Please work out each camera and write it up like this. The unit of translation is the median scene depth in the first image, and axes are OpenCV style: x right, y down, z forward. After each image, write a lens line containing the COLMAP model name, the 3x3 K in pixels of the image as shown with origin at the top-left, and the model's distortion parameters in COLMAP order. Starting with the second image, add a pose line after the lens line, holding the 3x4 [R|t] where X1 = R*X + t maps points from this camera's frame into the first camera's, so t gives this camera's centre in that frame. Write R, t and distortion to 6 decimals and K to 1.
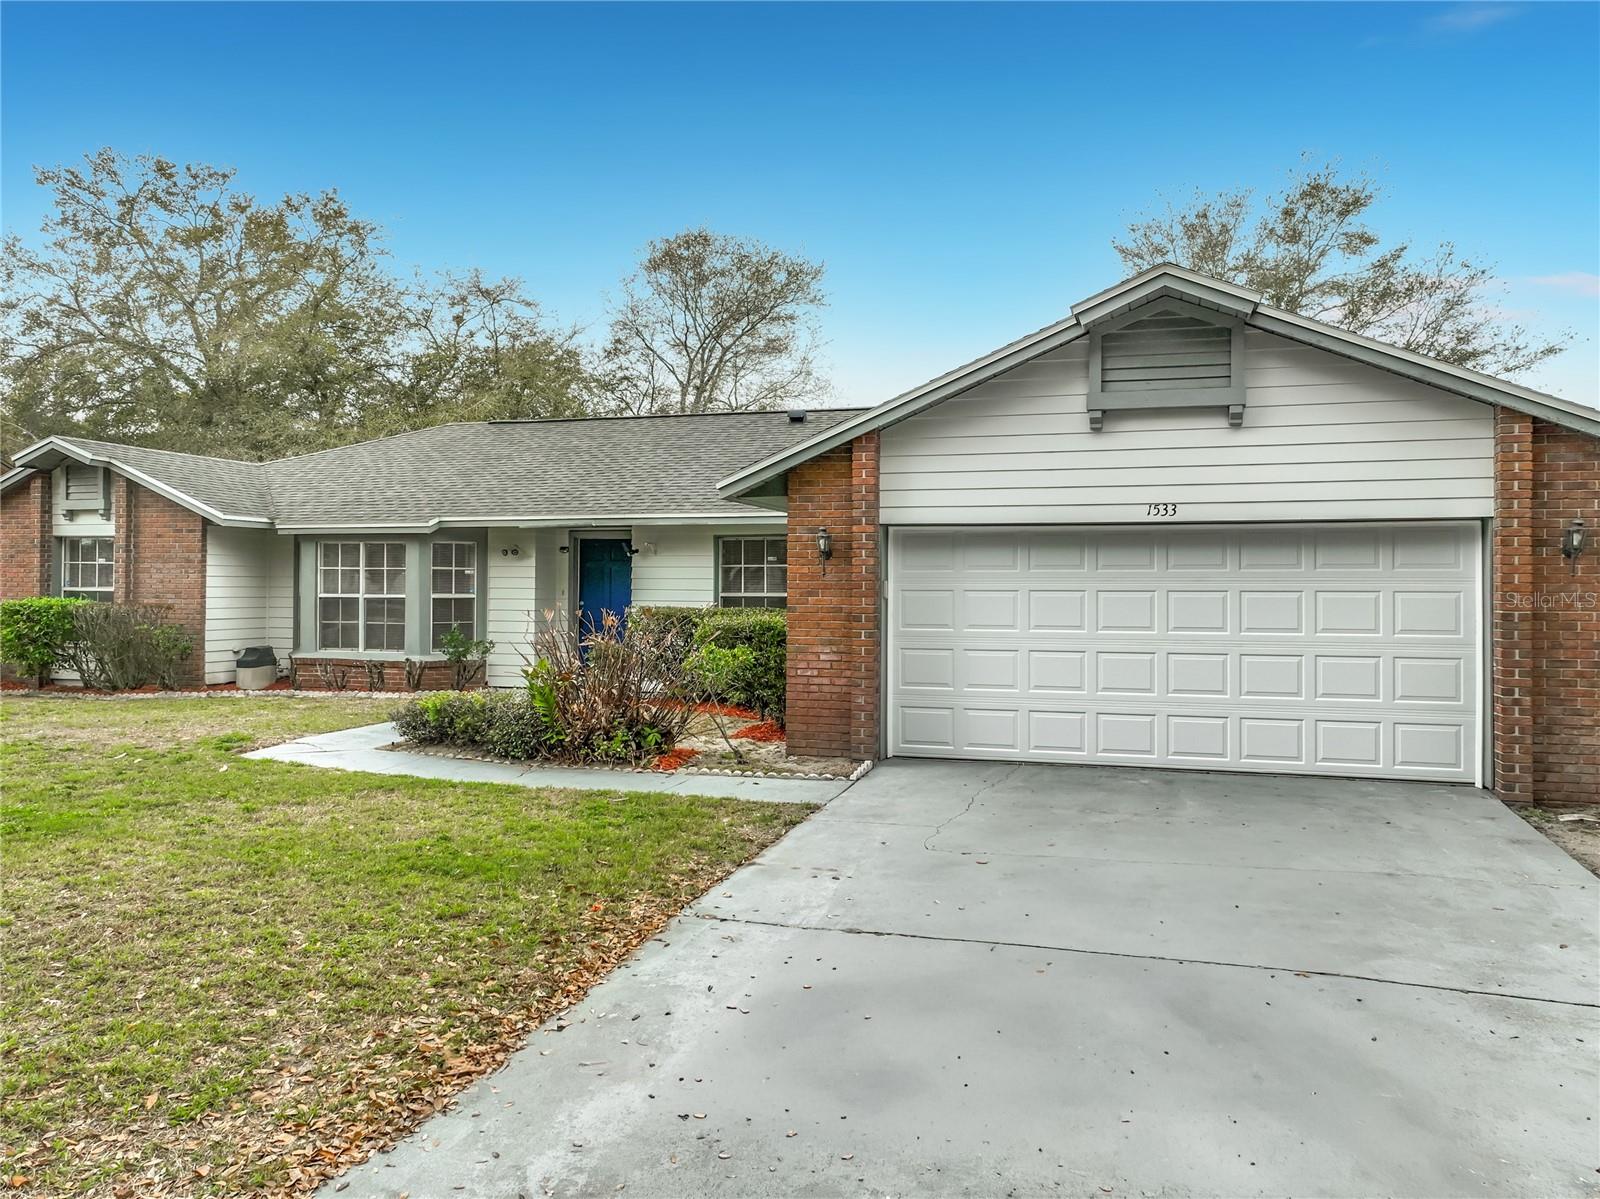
lens RADIAL K [[1126.7, 0, 800.5], [0, 1126.7, 590.8], [0, 0, 1]] dist [-0.004251, 0.019702]
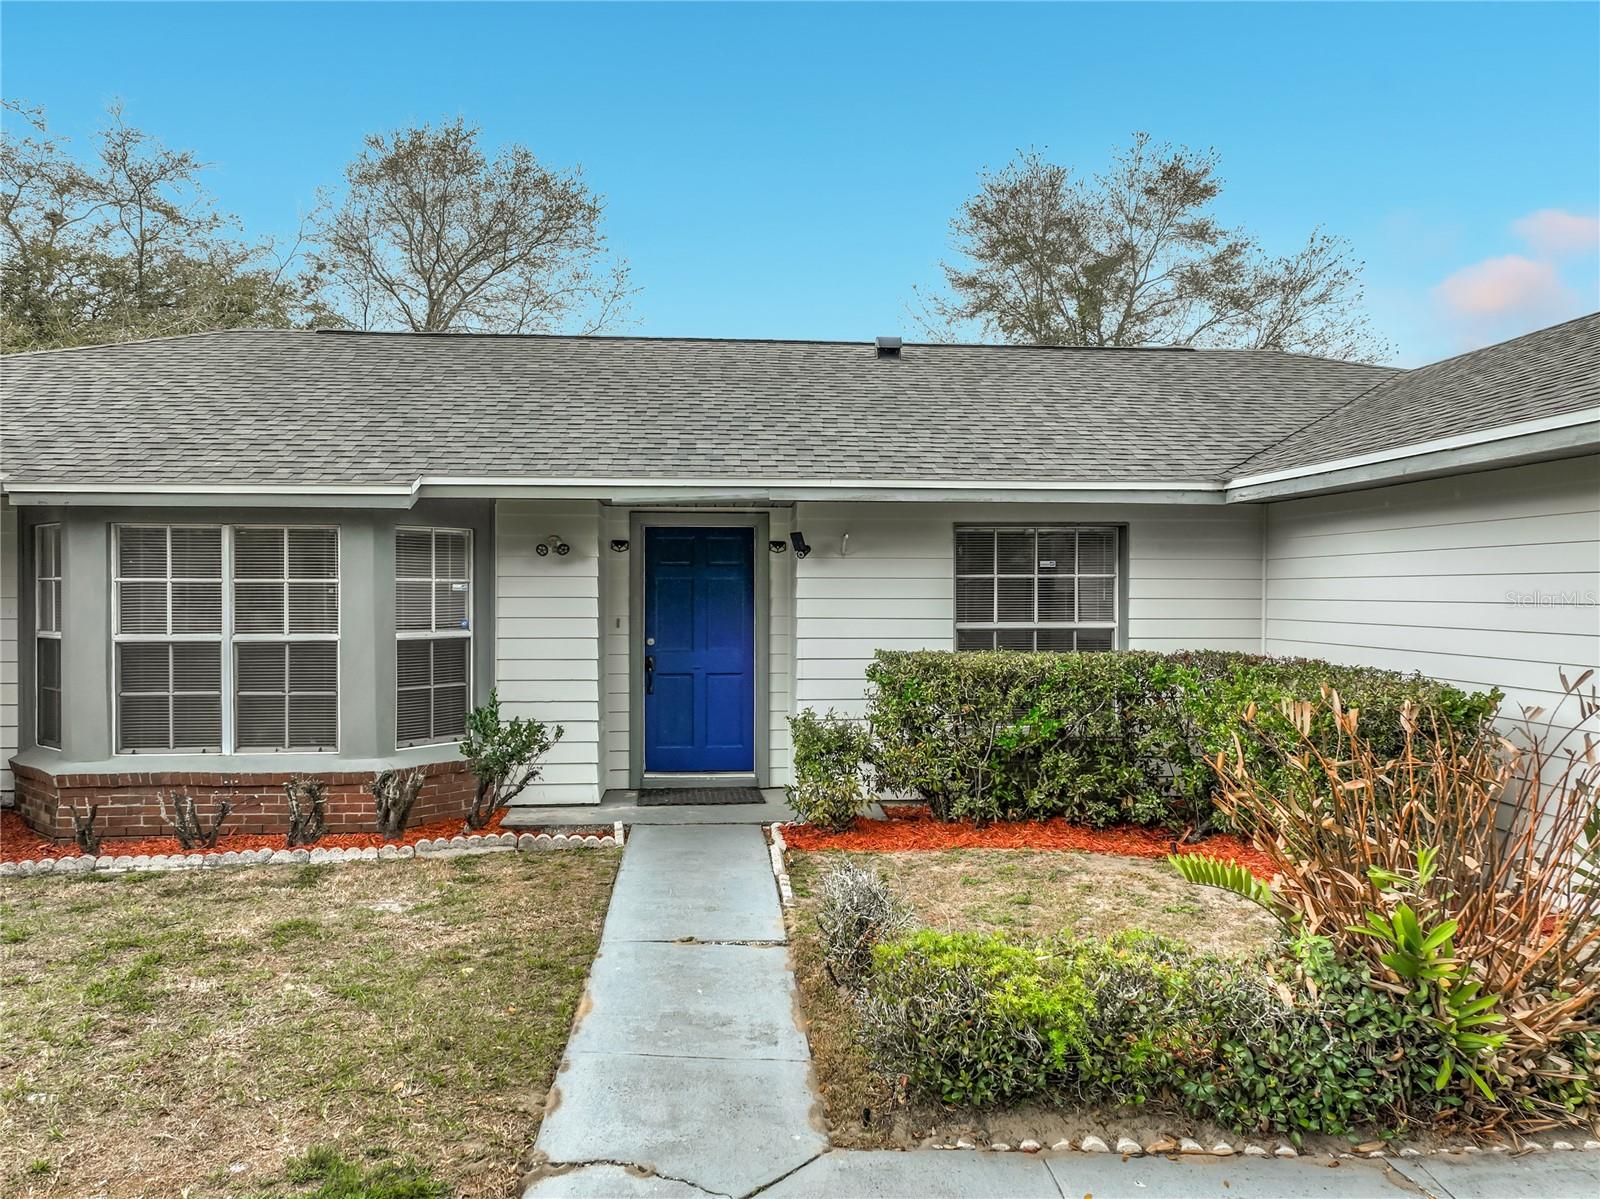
lens RADIAL K [[1126.7, 0, 791.2], [0, 1126.7, 597.9], [0, 0, 1]] dist [-0.004251, 0.019702]
pose [[0.933738, -0.005728, 0.357912, -0.342973], [0.004872, 0.999983, 0.003292, -0.013007], [-0.357924, -0.001330, 0.933750, 0.474284]]
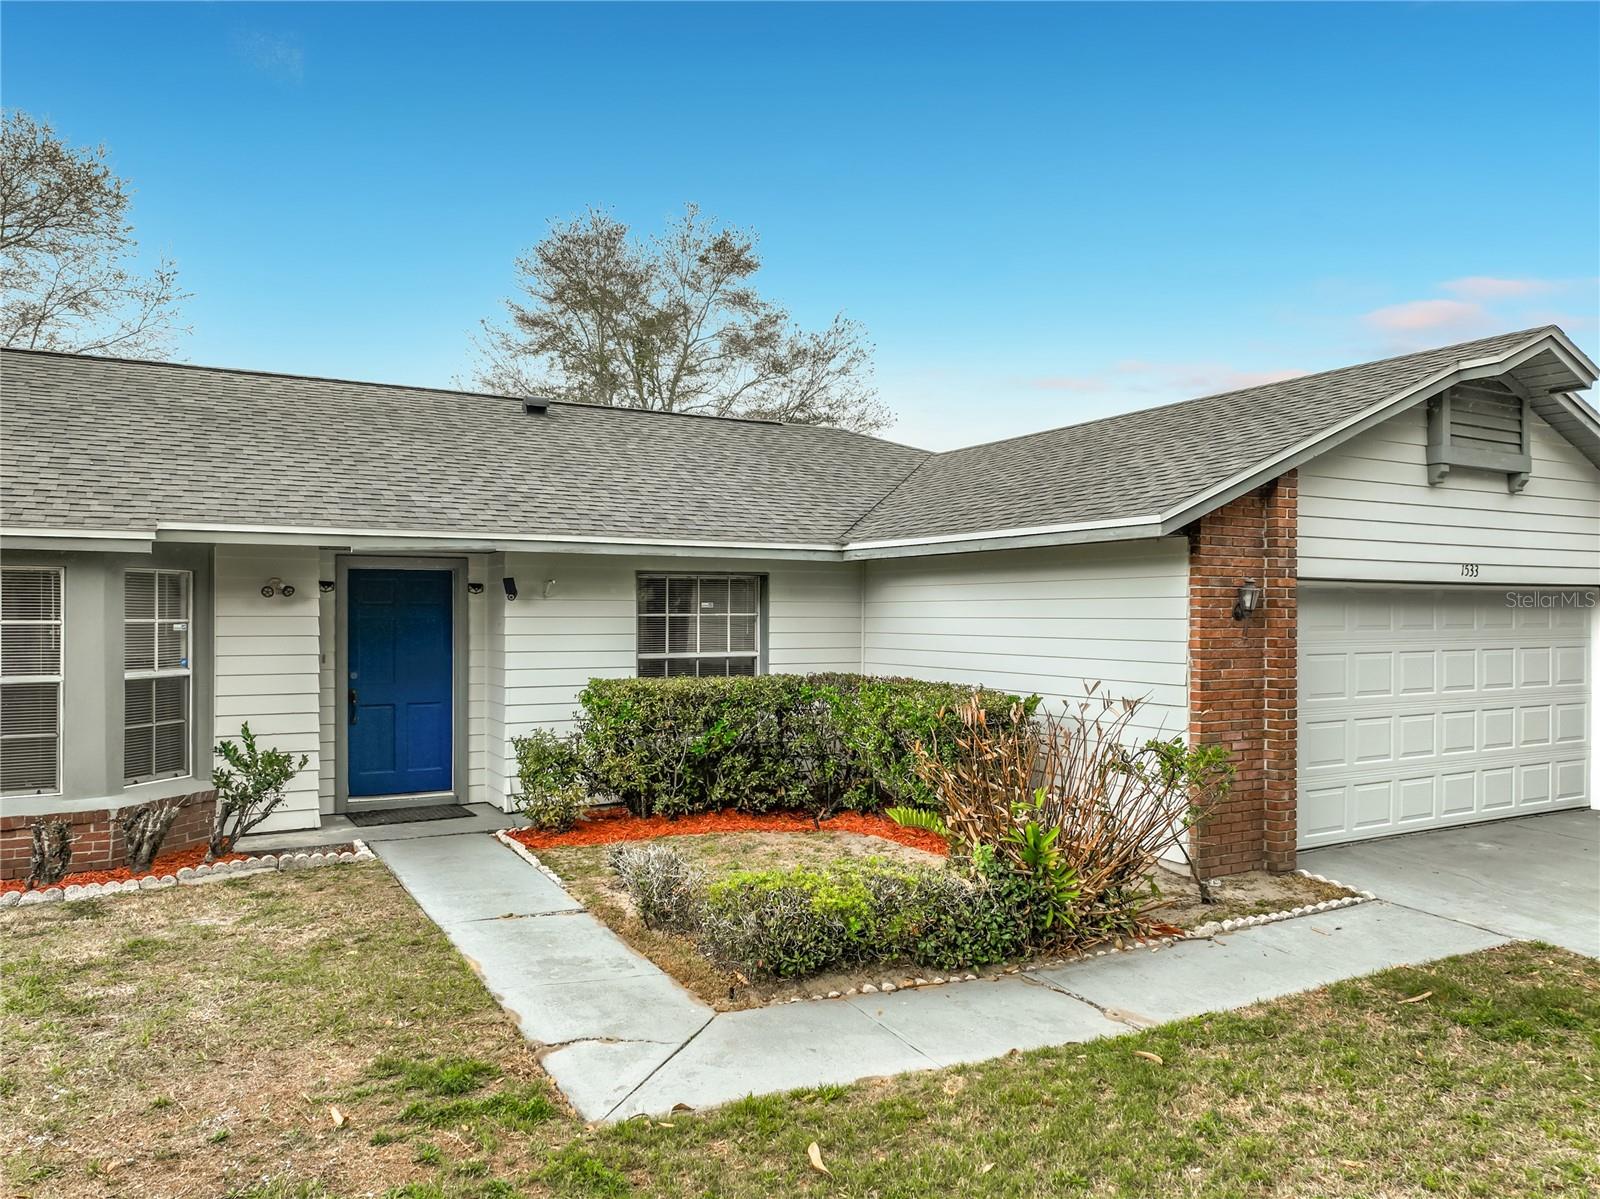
lens RADIAL K [[1126.7, 0, 796.5], [0, 1126.7, 614.5], [0, 0, 1]] dist [-0.004251, 0.019702]
pose [[0.701769, -0.003487, 0.712396, -0.476655], [0.005559, 0.999984, -0.000581, -0.021066], [-0.712383, 0.004369, 0.701777, 0.428409]]
